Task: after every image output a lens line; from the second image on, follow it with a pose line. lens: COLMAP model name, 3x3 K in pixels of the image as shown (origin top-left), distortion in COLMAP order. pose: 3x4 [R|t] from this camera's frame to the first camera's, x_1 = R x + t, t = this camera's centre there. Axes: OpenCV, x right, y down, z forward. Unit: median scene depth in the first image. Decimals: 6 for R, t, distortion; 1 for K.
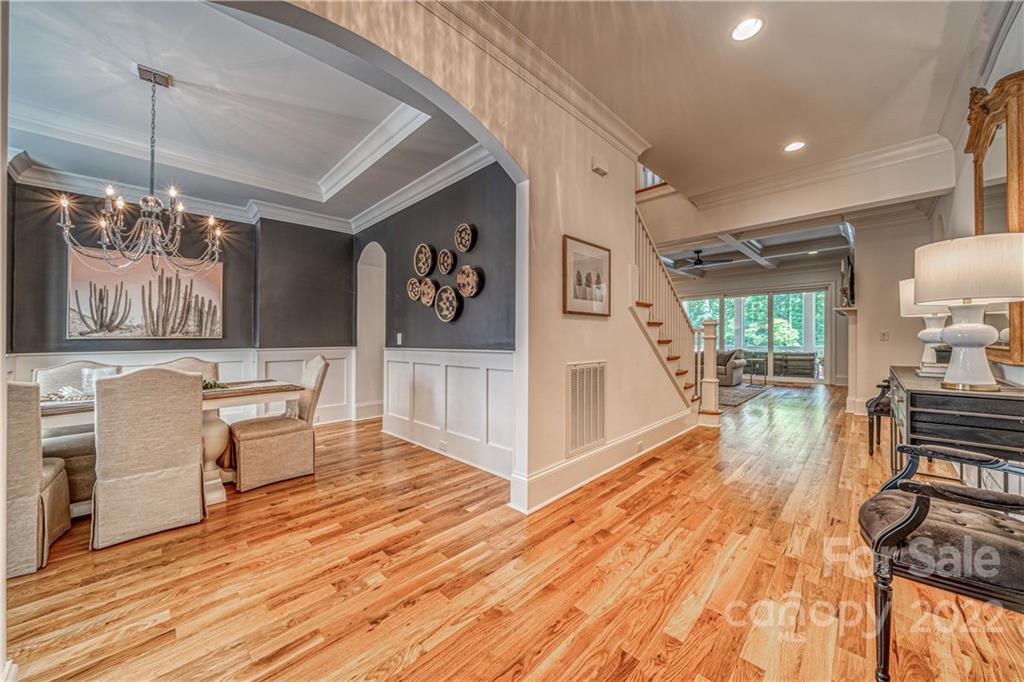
lens RADIAL K [[359.1, 0, 512.5], [0, 359.1, 338.3], [0, 0, 1]] dist [-0.001801, -0.000666]
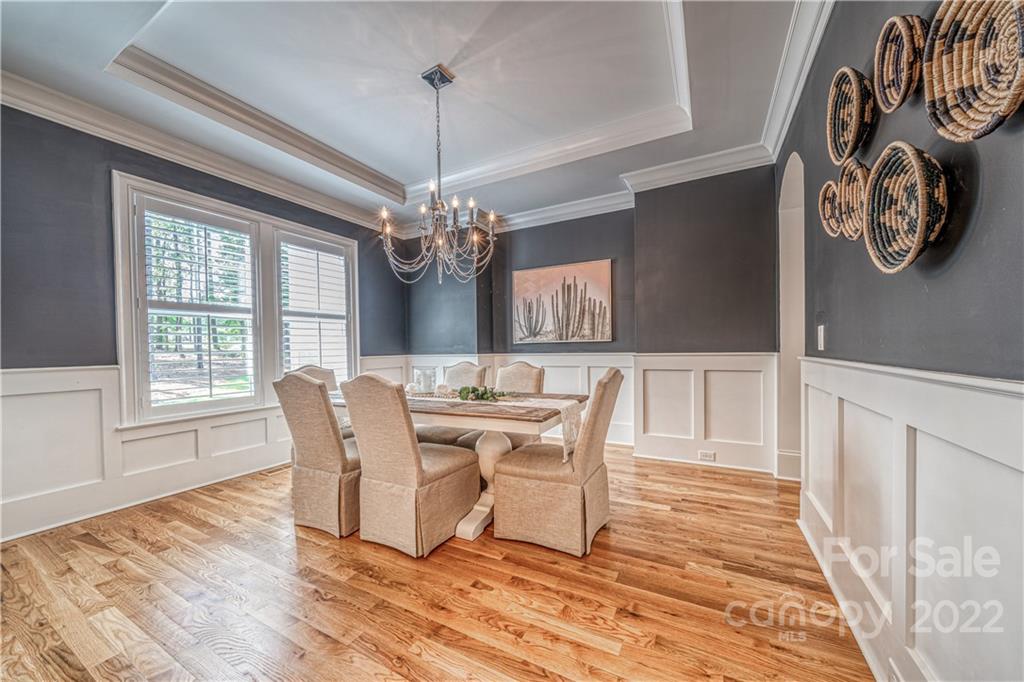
lens RADIAL K [[359.1, 0, 502.1], [0, 359.1, 346.4], [0, 0, 1]] dist [-0.001801, -0.000666]
pose [[0.273979, 0.000058, -0.961736, 0.002463], [0.016334, 0.999855, 0.004713, 0.004755], [0.961597, -0.017000, 0.273938, 0.525132]]
